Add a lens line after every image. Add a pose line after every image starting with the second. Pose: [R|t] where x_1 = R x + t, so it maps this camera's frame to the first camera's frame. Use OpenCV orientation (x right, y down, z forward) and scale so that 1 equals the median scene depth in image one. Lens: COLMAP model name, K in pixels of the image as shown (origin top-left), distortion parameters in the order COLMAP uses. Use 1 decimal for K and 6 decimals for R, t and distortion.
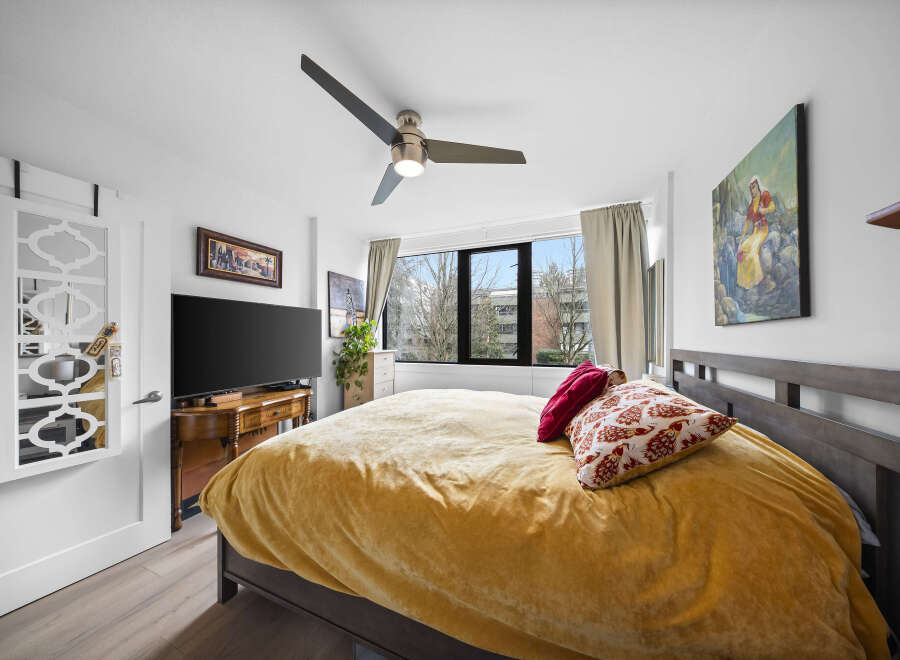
lens RADIAL K [[289.9, 0, 451.9], [0, 289.9, 335.1], [0, 0, 1]] dist [0.001706, 0.000055]
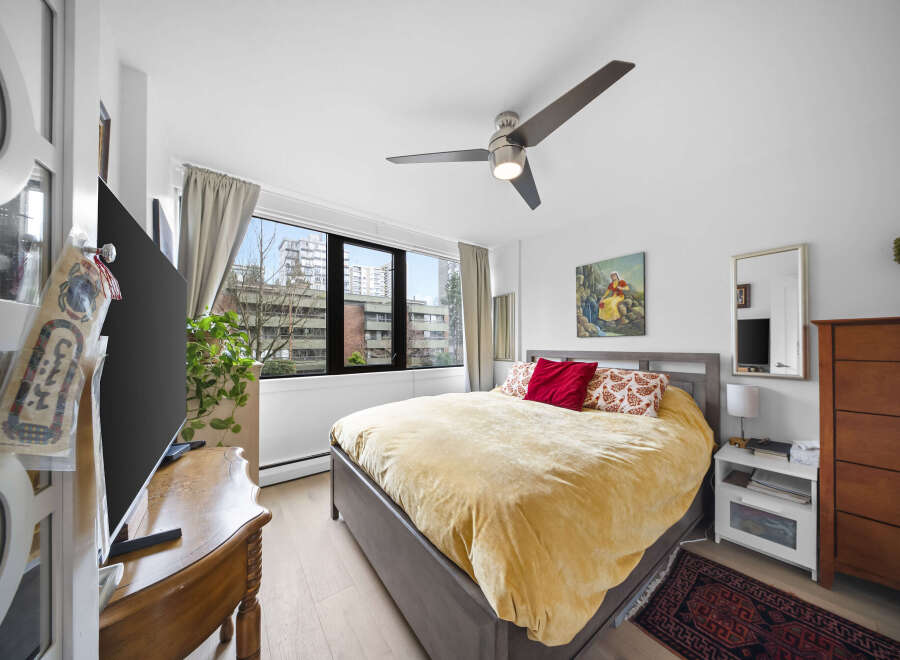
lens RADIAL K [[293.5, 0, 446.6], [0, 293.5, 341.8], [0, 0, 1]] dist [-0.000185, -0.000007]
pose [[0.518279, 0.010540, 0.855147, -0.755914], [-0.012568, 0.999910, -0.004707, 0.011730], [-0.855119, -0.008308, 0.518365, 0.448100]]
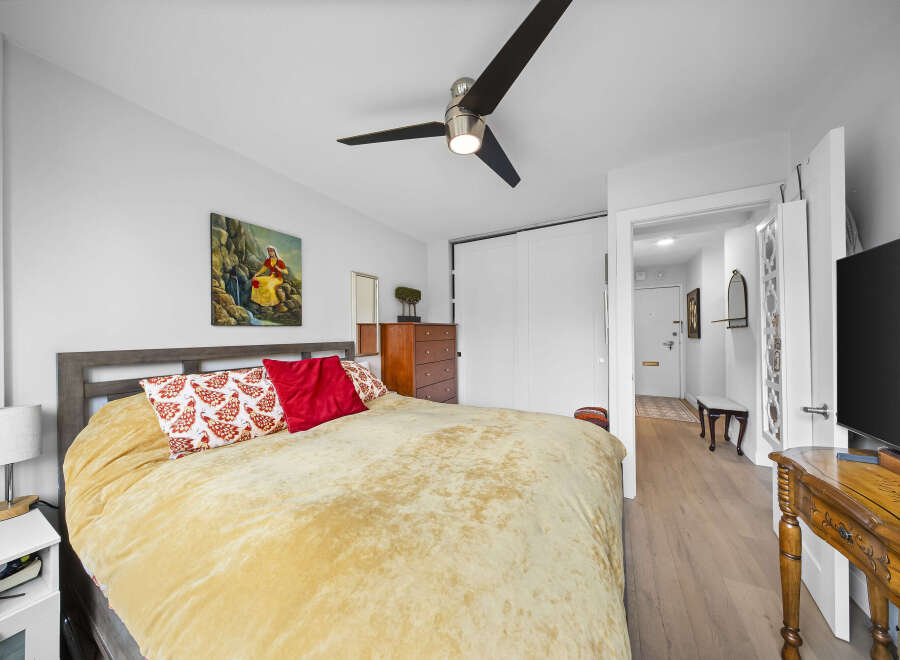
lens RADIAL K [[289.9, 0, 451.9], [0, 289.9, 335.1], [0, 0, 1]] dist [0.001706, 0.000055]
pose [[-0.992050, 0.007790, 0.125606, -0.147972], [0.007092, 0.999957, -0.006007, 0.015638], [-0.125648, -0.005068, -0.992062, 1.285673]]
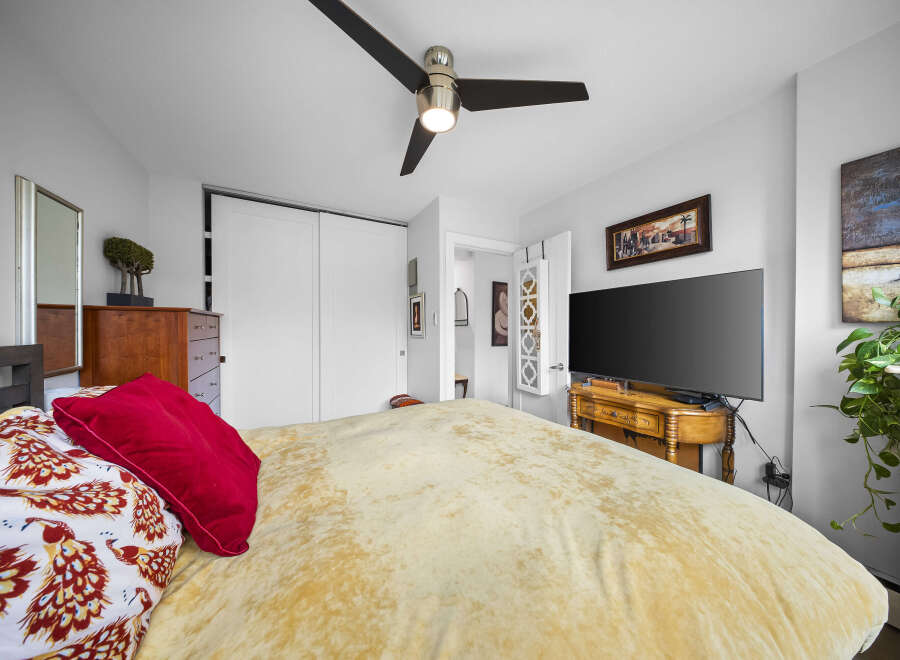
lens RADIAL K [[293.9, 0, 450.0], [0, 293.9, 330.0], [0, 0, 1]] dist [0.000489, -0.000061]
pose [[-0.625478, 0.005140, -0.780225, 0.334347], [0.010356, 0.999945, -0.001715, 0.015991], [0.780173, -0.009153, -0.625497, 1.049949]]
